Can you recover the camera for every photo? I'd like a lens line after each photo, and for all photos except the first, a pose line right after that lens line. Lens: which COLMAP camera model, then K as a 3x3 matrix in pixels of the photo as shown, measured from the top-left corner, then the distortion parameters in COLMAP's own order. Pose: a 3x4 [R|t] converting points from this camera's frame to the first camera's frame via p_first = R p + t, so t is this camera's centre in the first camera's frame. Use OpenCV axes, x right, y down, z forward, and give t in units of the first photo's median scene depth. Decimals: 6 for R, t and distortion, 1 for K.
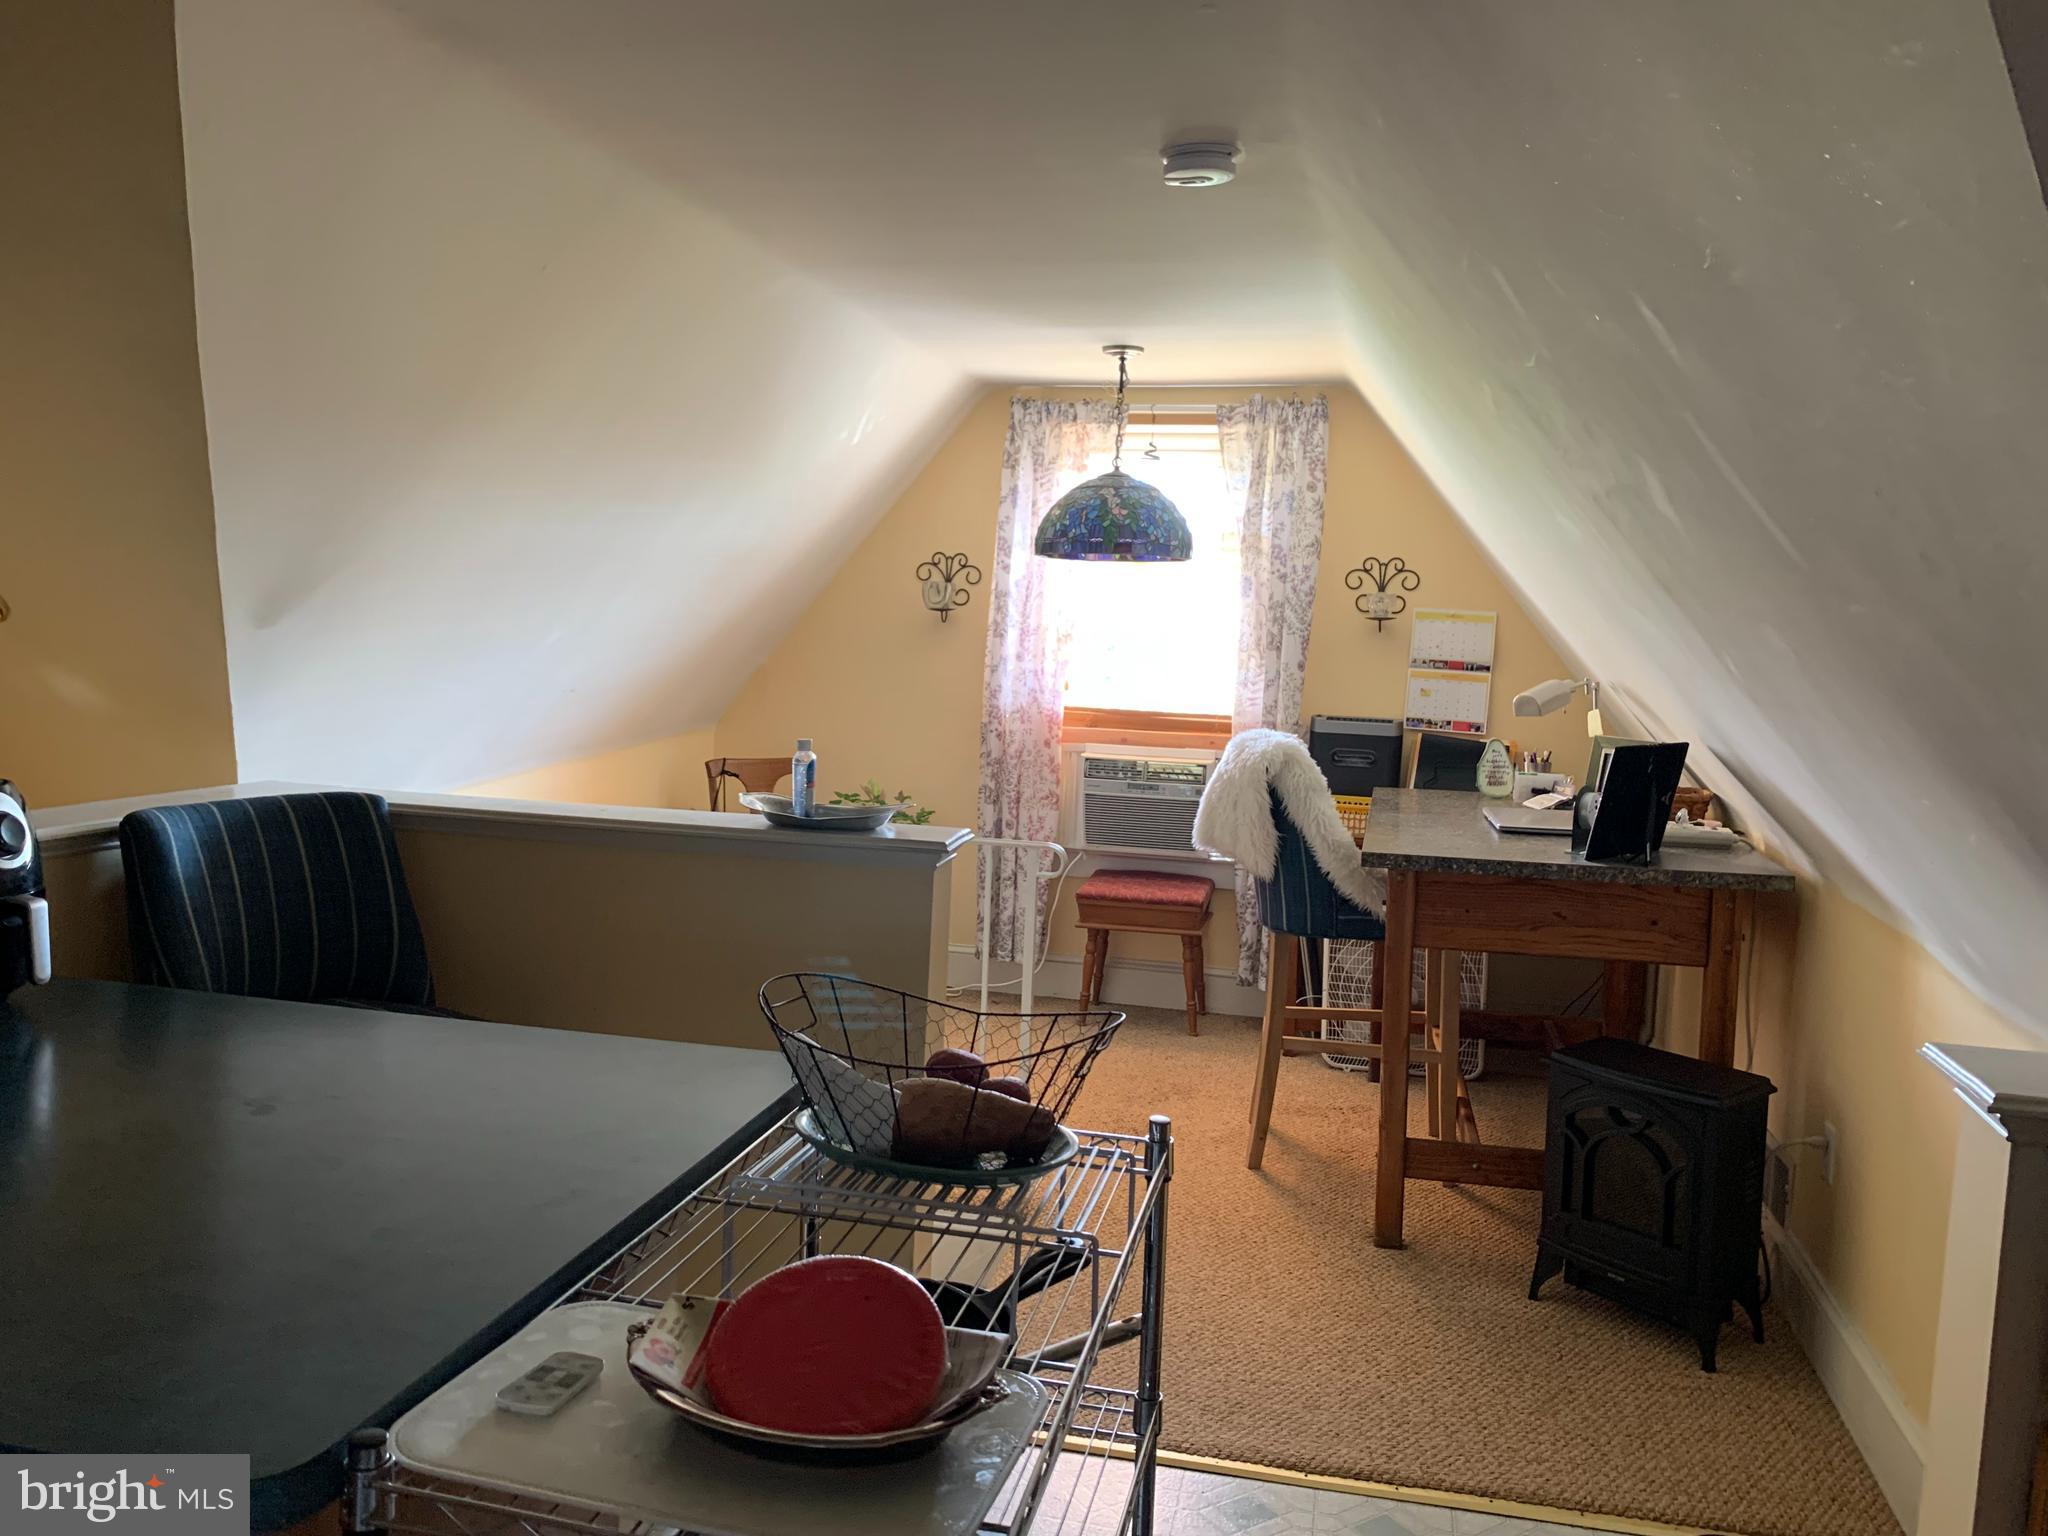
lens RADIAL K [[1574.6, 0, 1016.5], [0, 1574.6, 768.5], [0, 0, 1]] dist [0.014443, 0.003329]
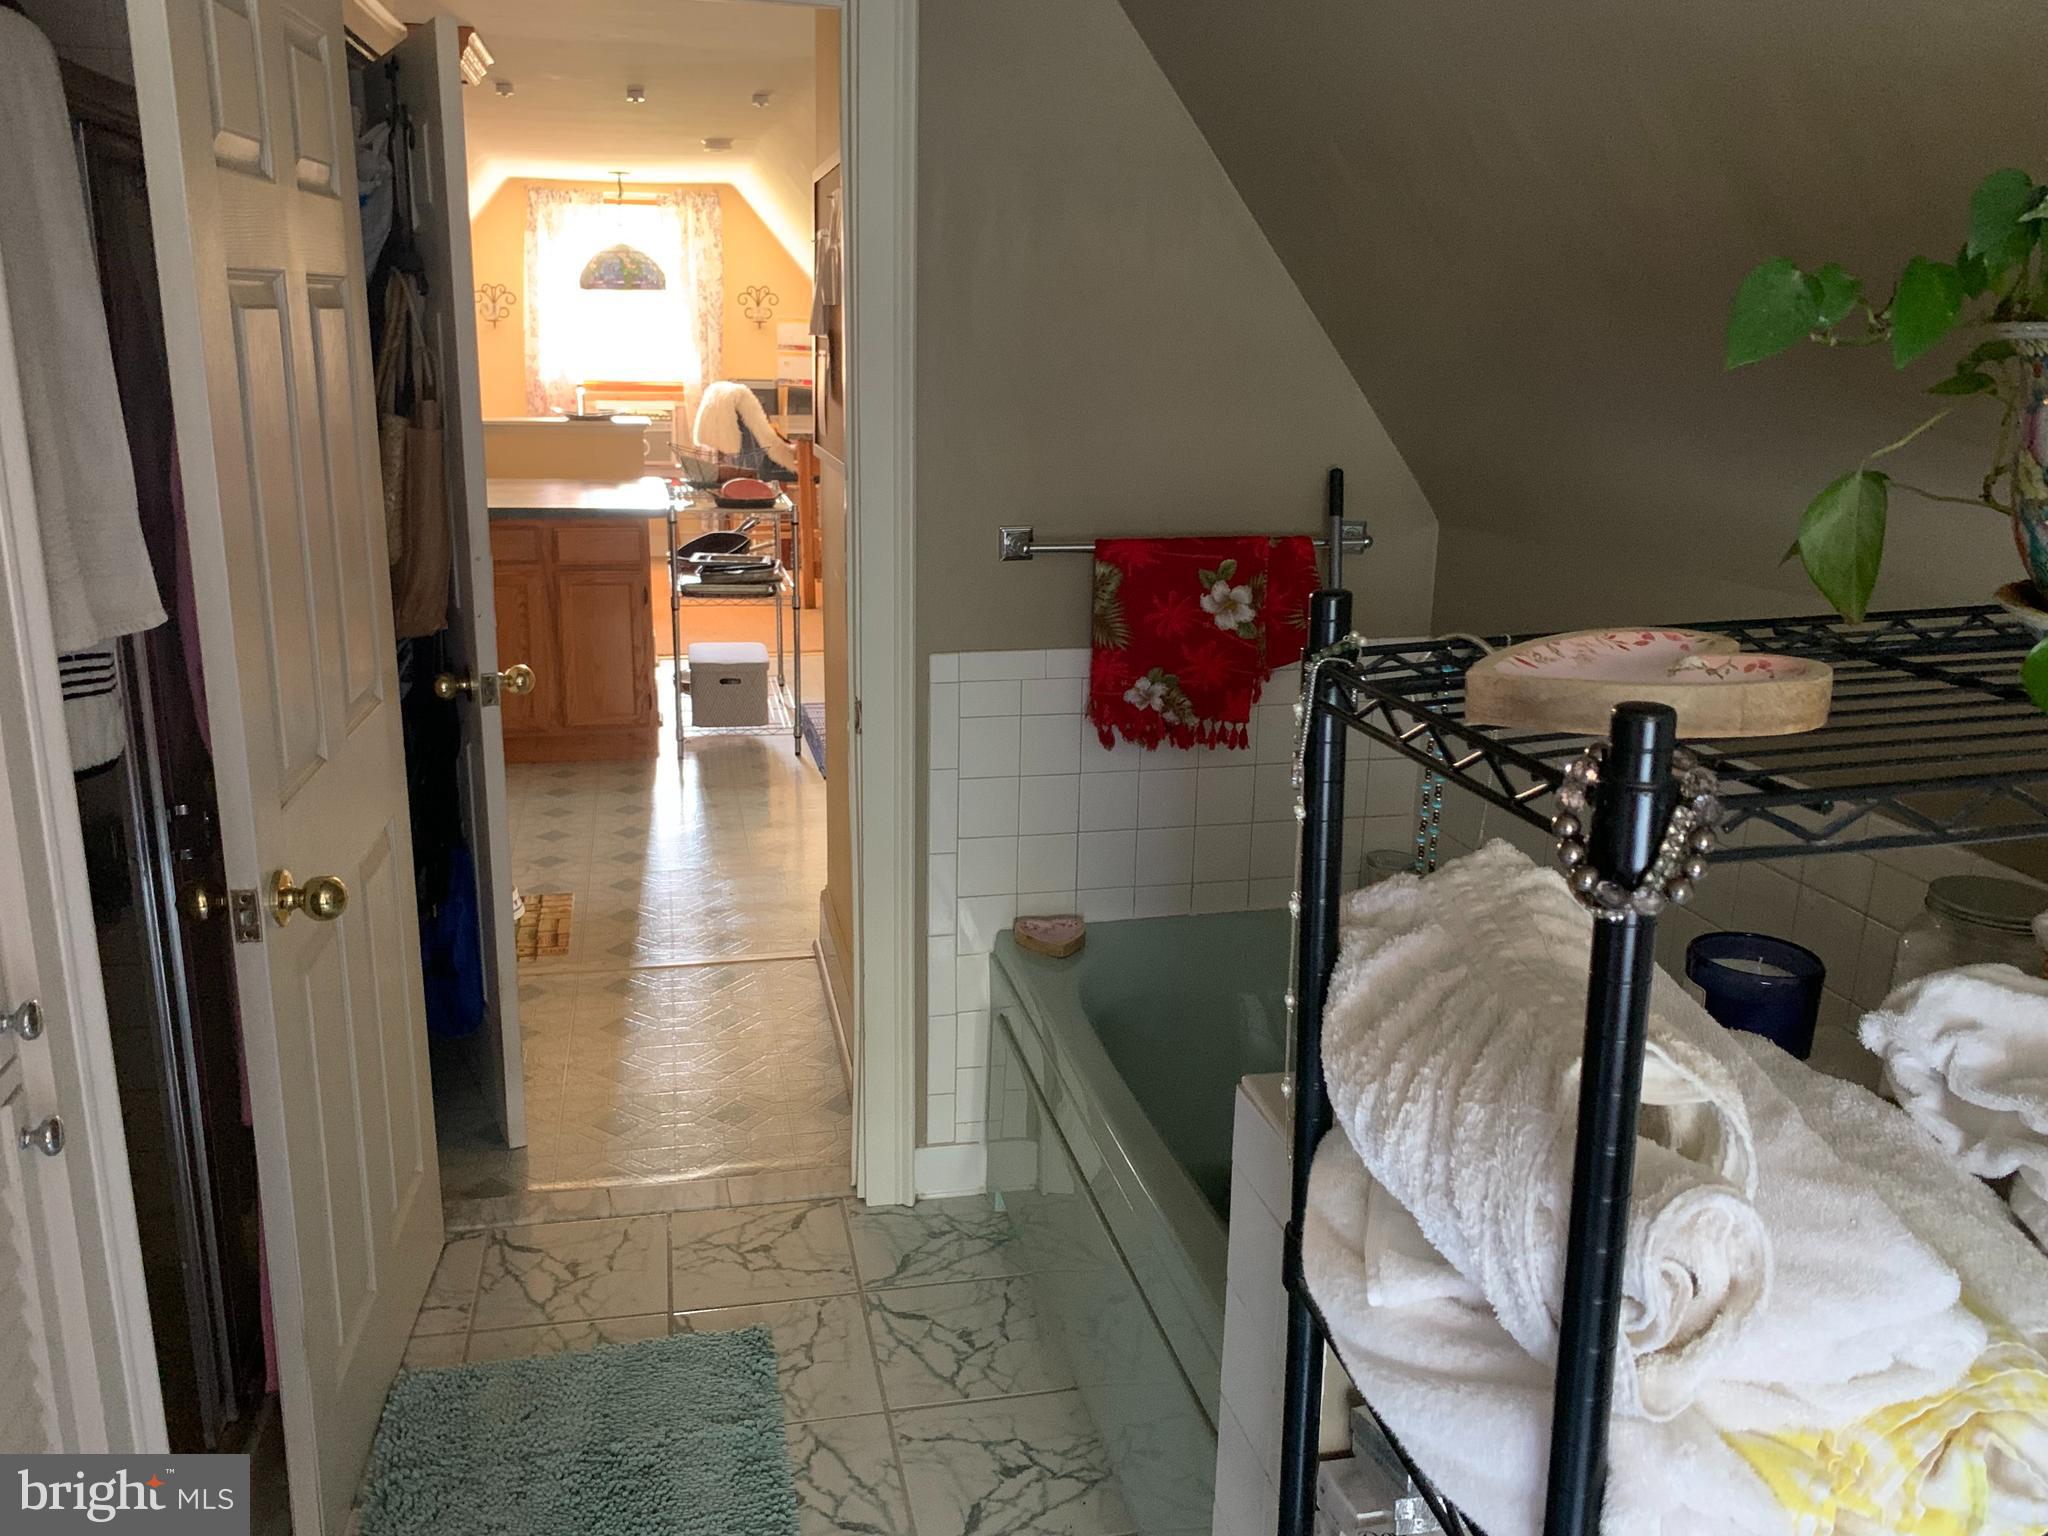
lens RADIAL K [[1574.6, 0, 1024.0], [0, 1574.6, 766.0], [0, 0, 1]] dist [0.014443, 0.003329]
pose [[0.896784, -0.140036, 0.419724, -0.325687], [0.059393, 0.978110, 0.199434, 0.059859], [-0.438464, -0.153920, 0.885470, -0.803339]]
